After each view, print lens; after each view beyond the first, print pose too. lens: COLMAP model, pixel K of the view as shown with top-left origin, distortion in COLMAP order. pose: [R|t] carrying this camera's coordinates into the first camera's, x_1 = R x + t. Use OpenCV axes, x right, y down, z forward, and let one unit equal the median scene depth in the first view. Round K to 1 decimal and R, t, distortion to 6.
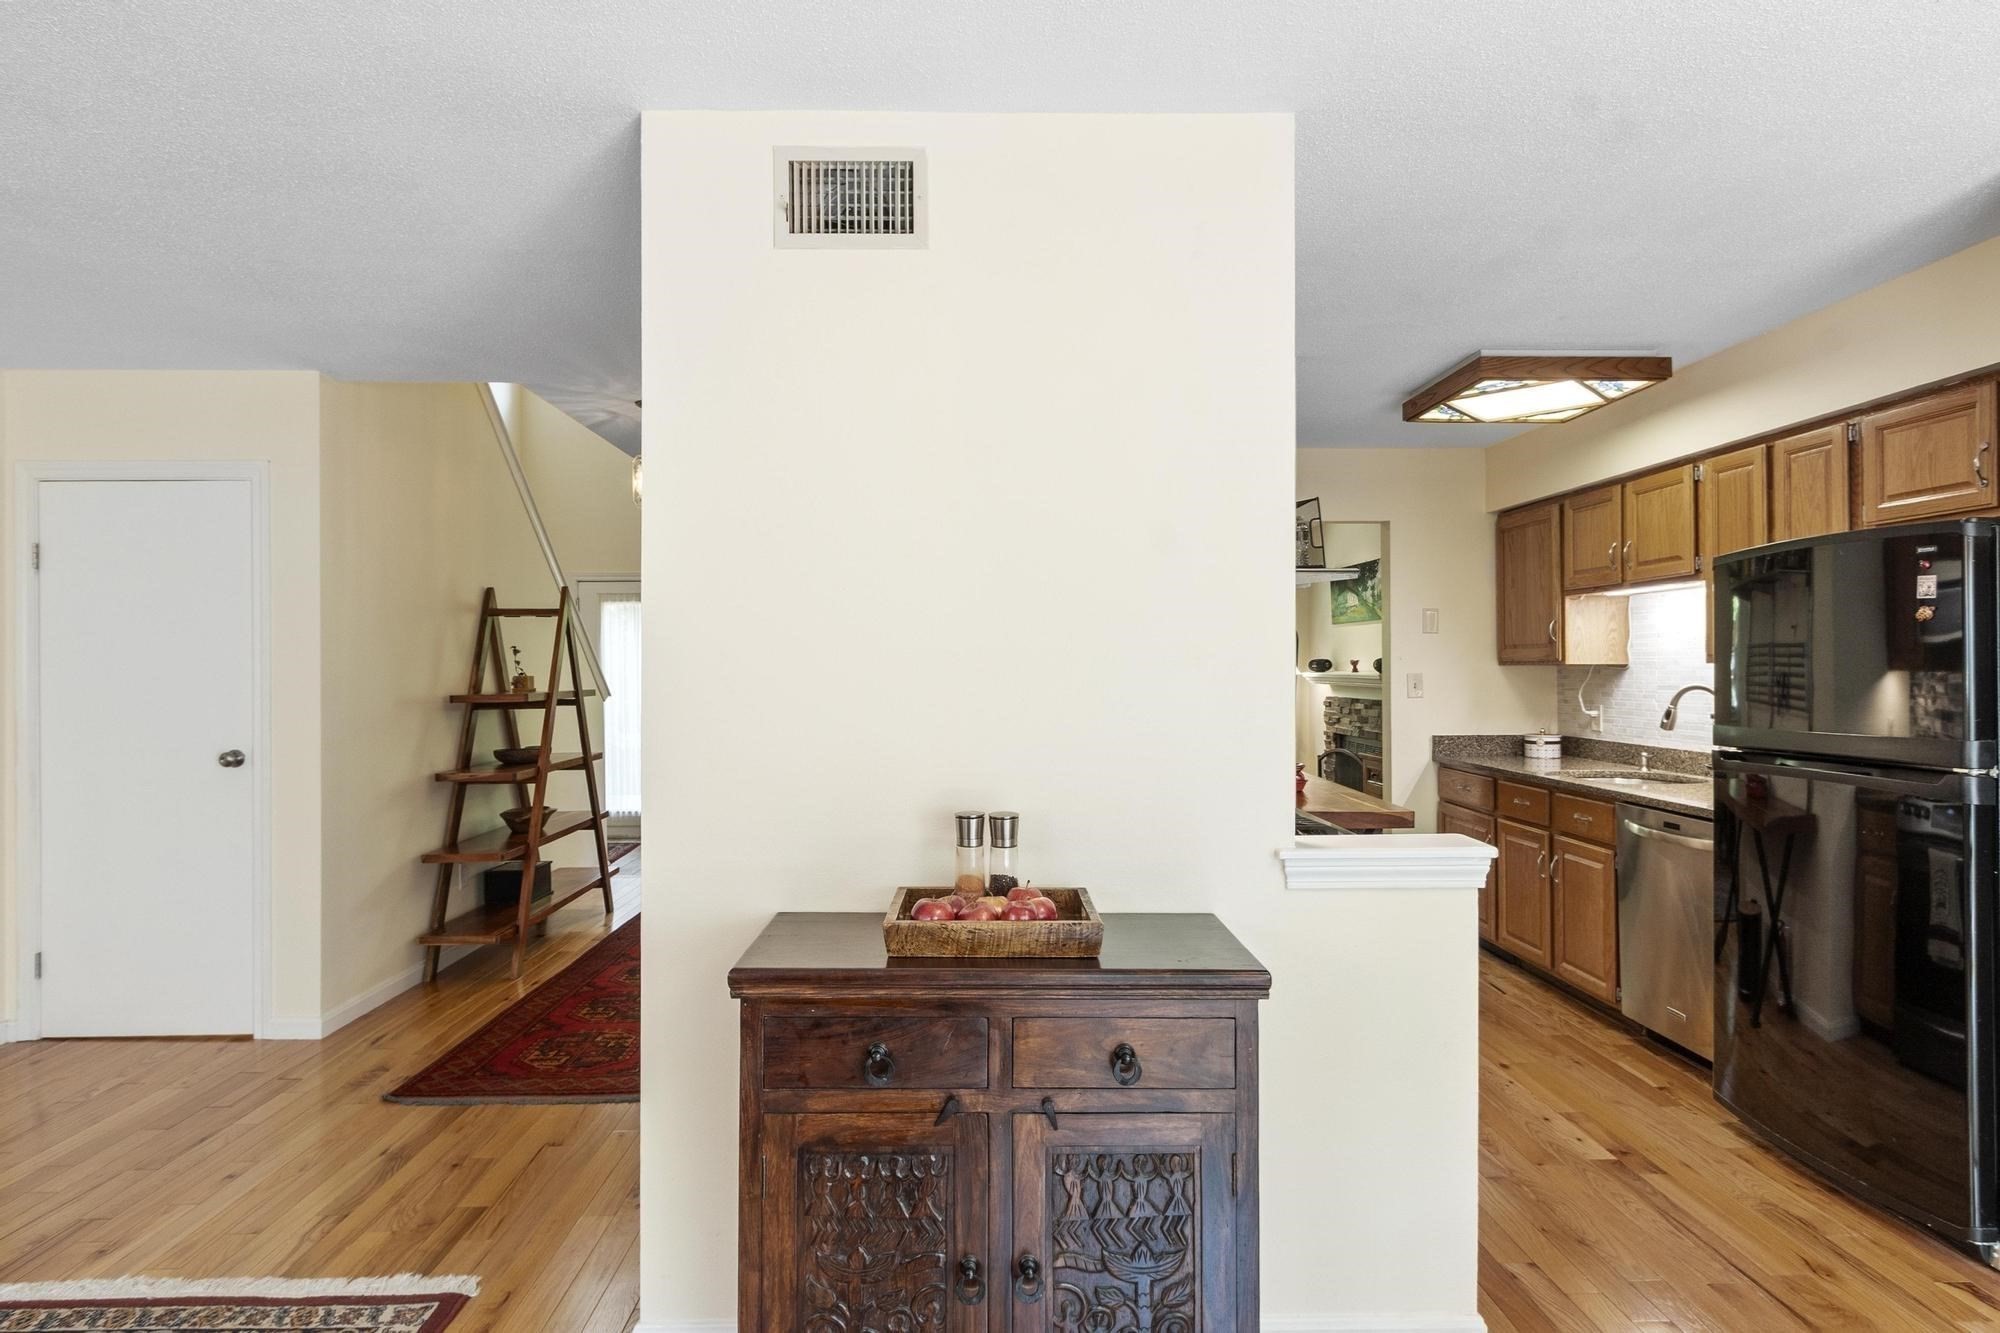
lens RADIAL K [[1068.8, 0, 1000.0], [0, 1068.8, 666.5], [0, 0, 1]] dist [0.034494, -0.024500]
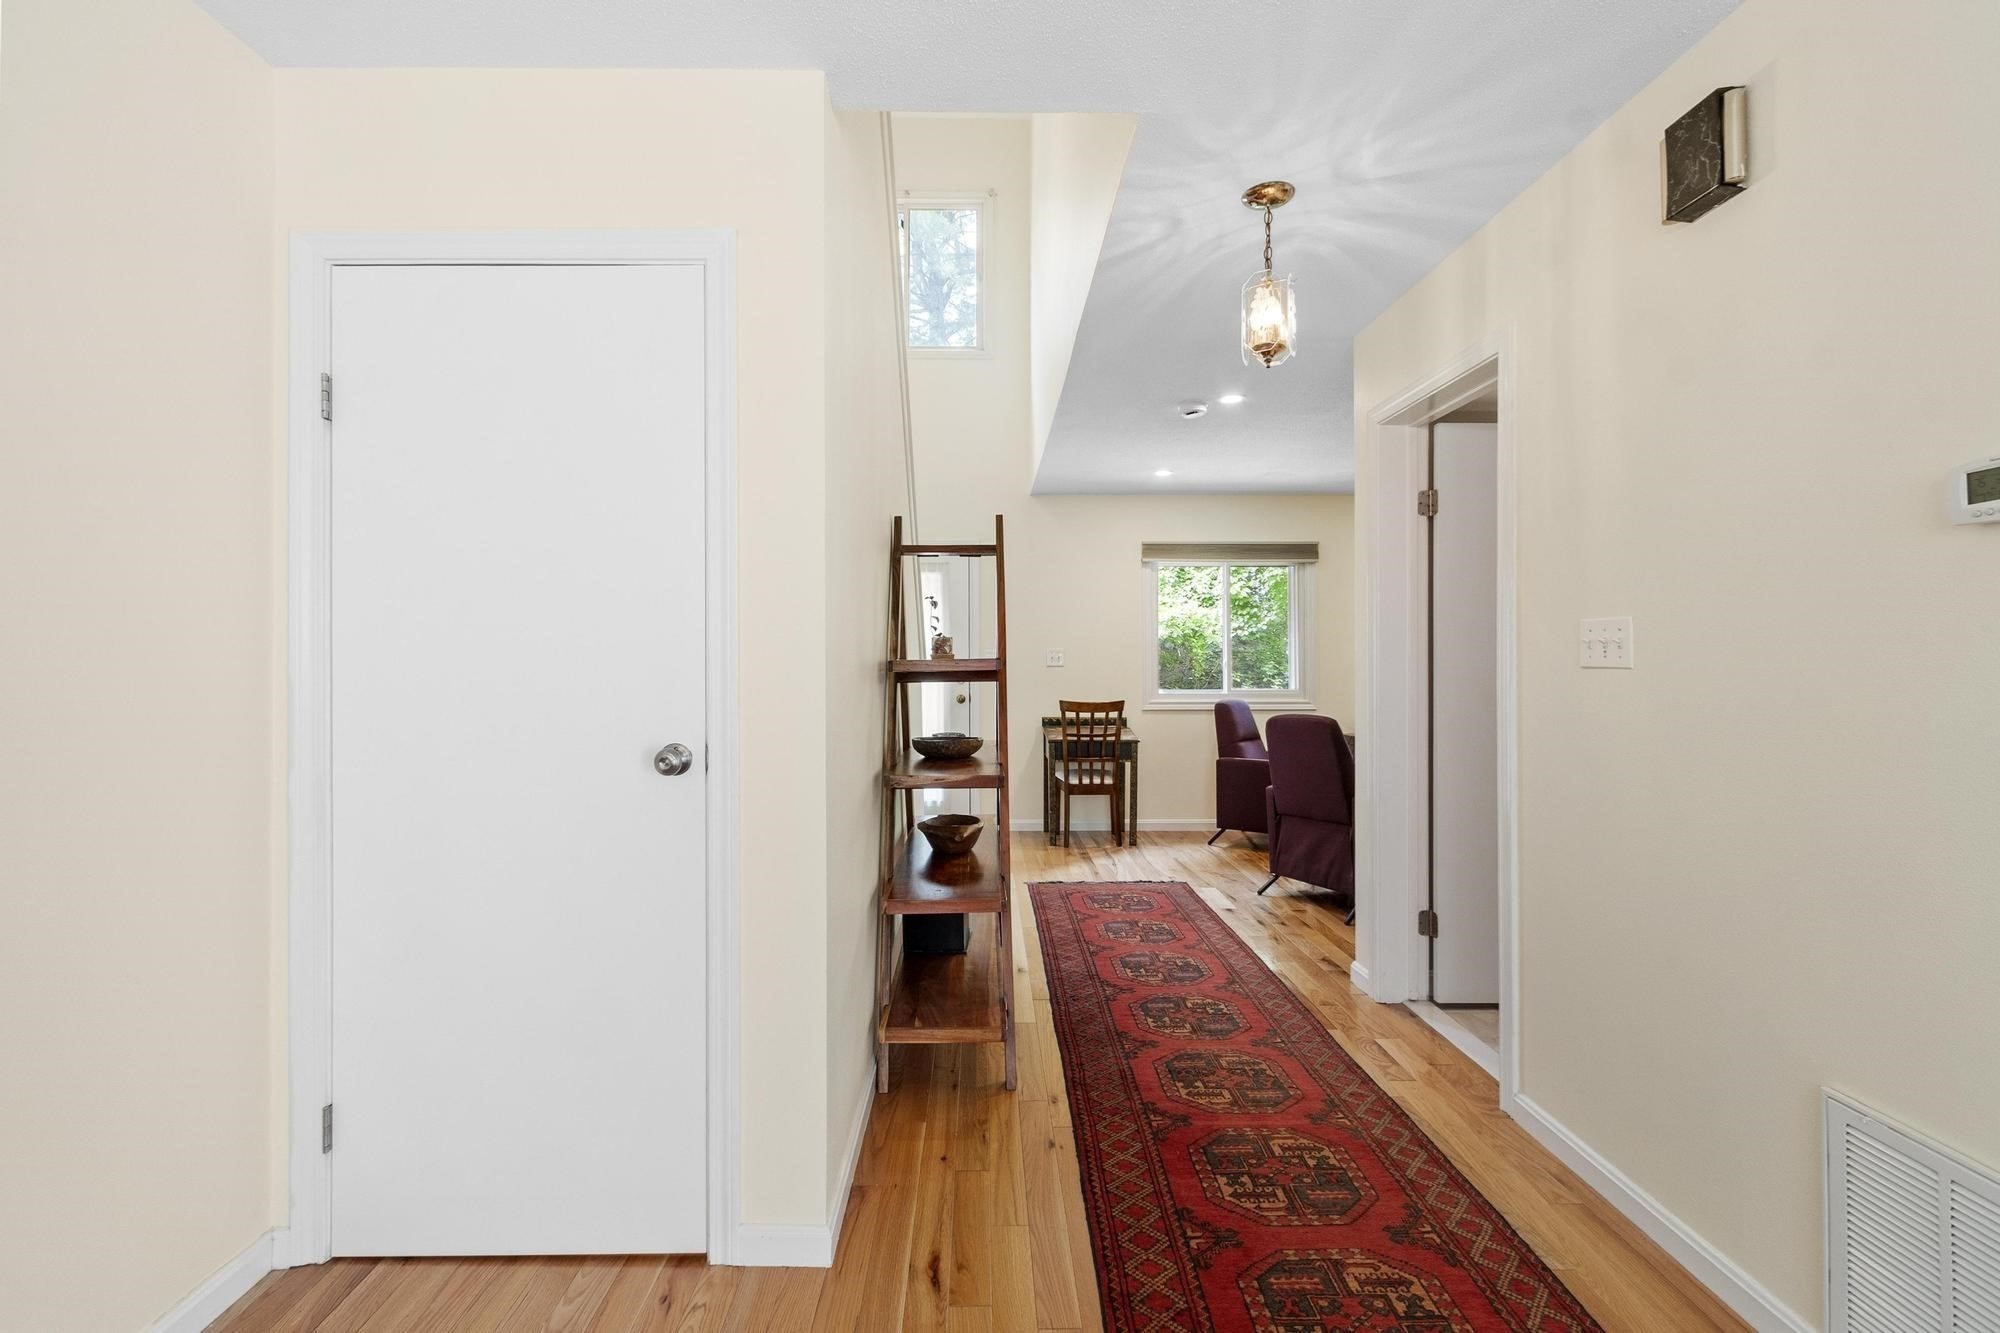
lens RADIAL K [[868.2, 0, 1003.3], [0, 868.2, 660.0], [0, 0, 1]] dist [-0.008639, -0.000244]
pose [[0.999965, 0.004106, -0.007266, -0.539294], [-0.004124, 0.999989, -0.002429, 0.034636], [0.007256, 0.002458, 0.999971, 0.558535]]
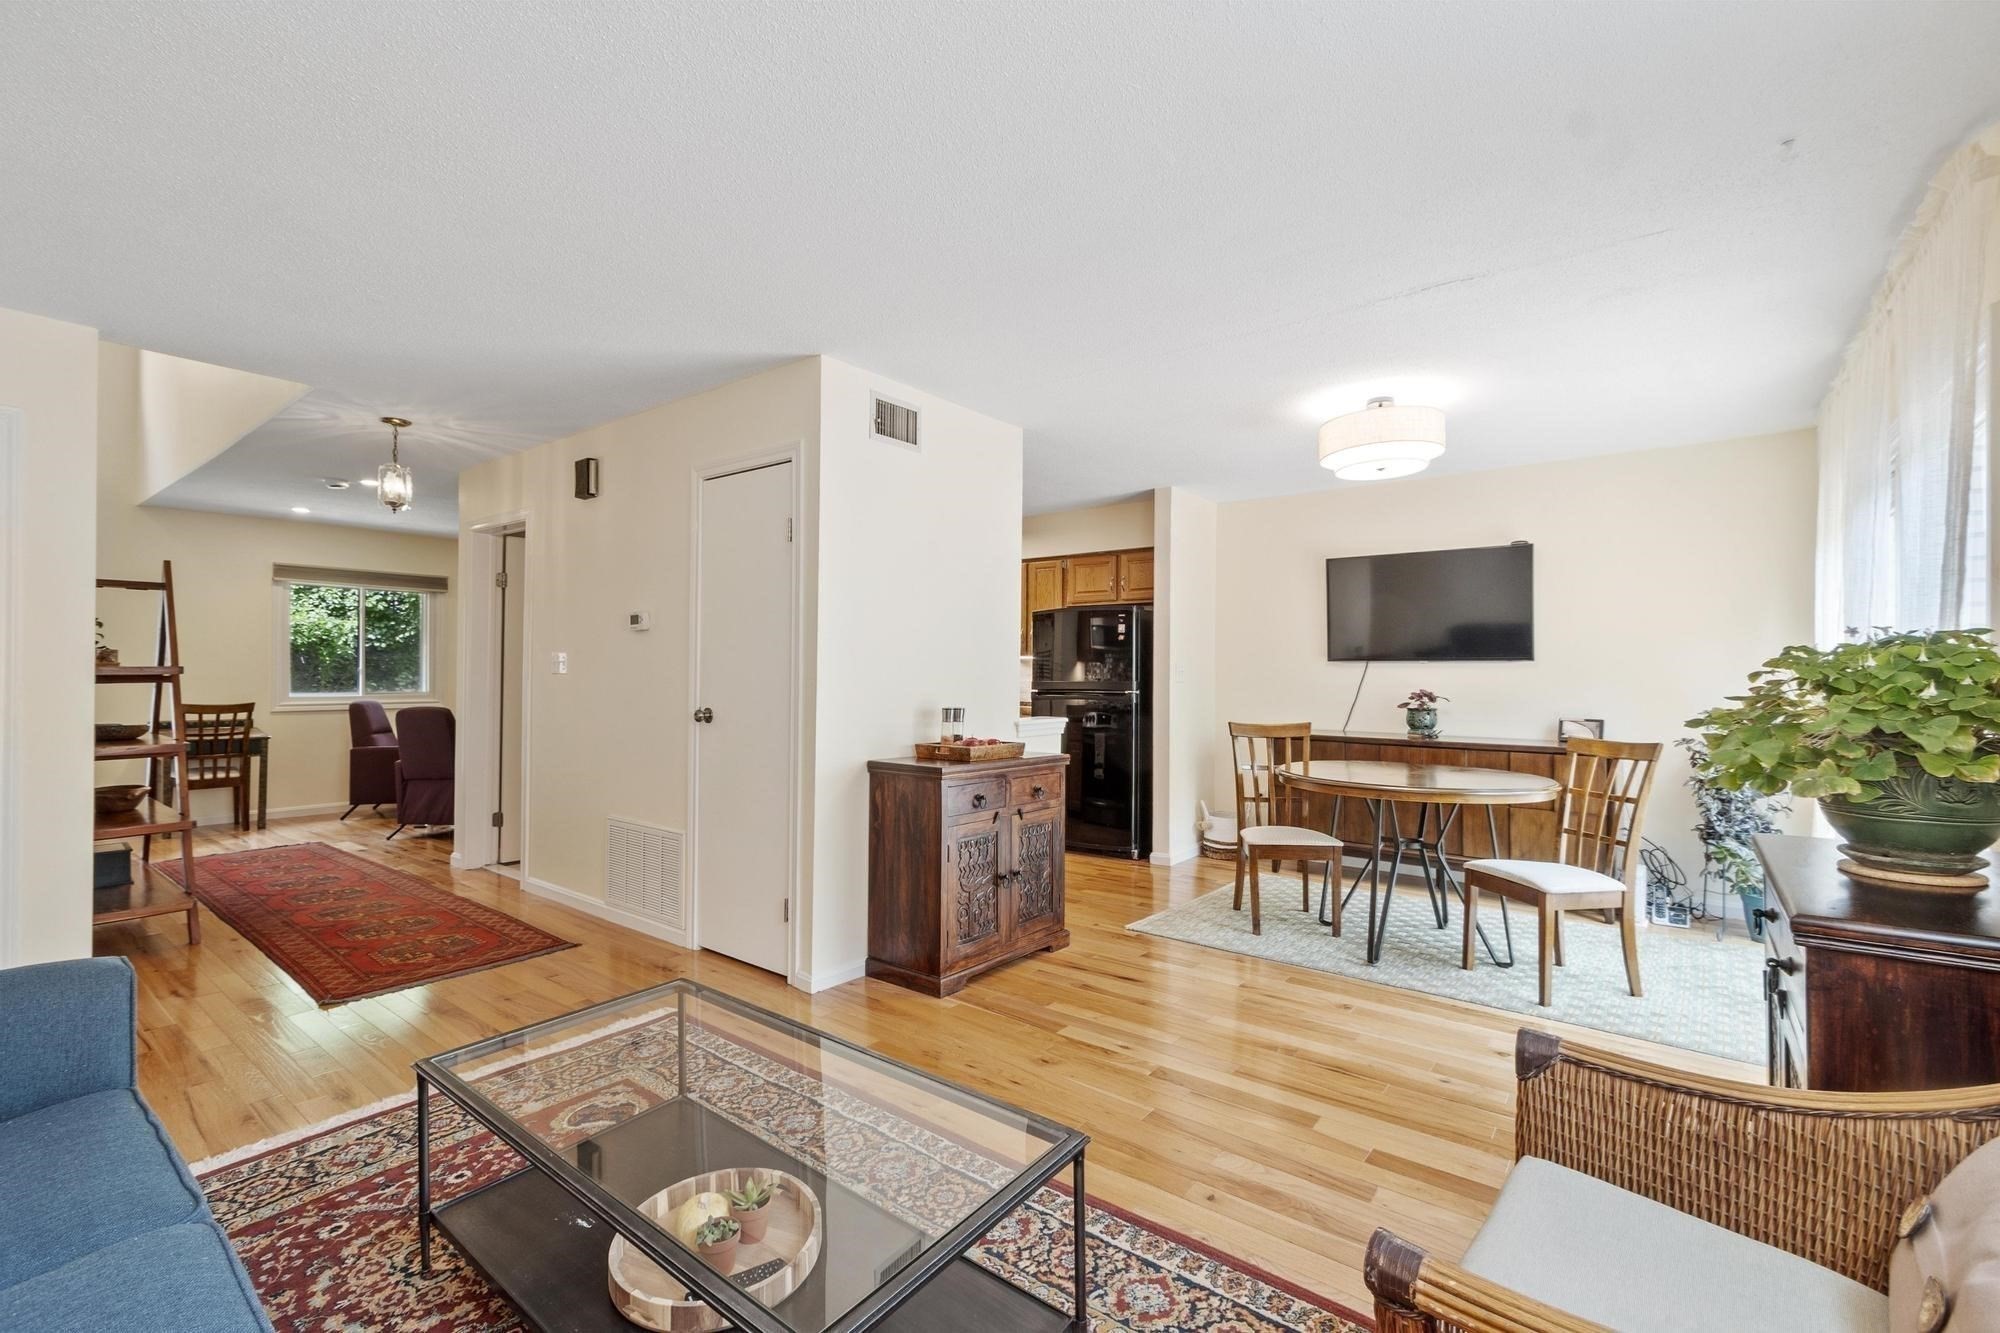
lens RADIAL K [[868.2, 0, 1003.3], [0, 868.2, 660.0], [0, 0, 1]] dist [-0.008639, -0.000244]
pose [[0.631855, 0.020079, 0.774827, -0.719128], [-0.007763, 0.999778, -0.019578, 0.036508], [-0.775048, 0.006355, 0.631870, -0.134439]]
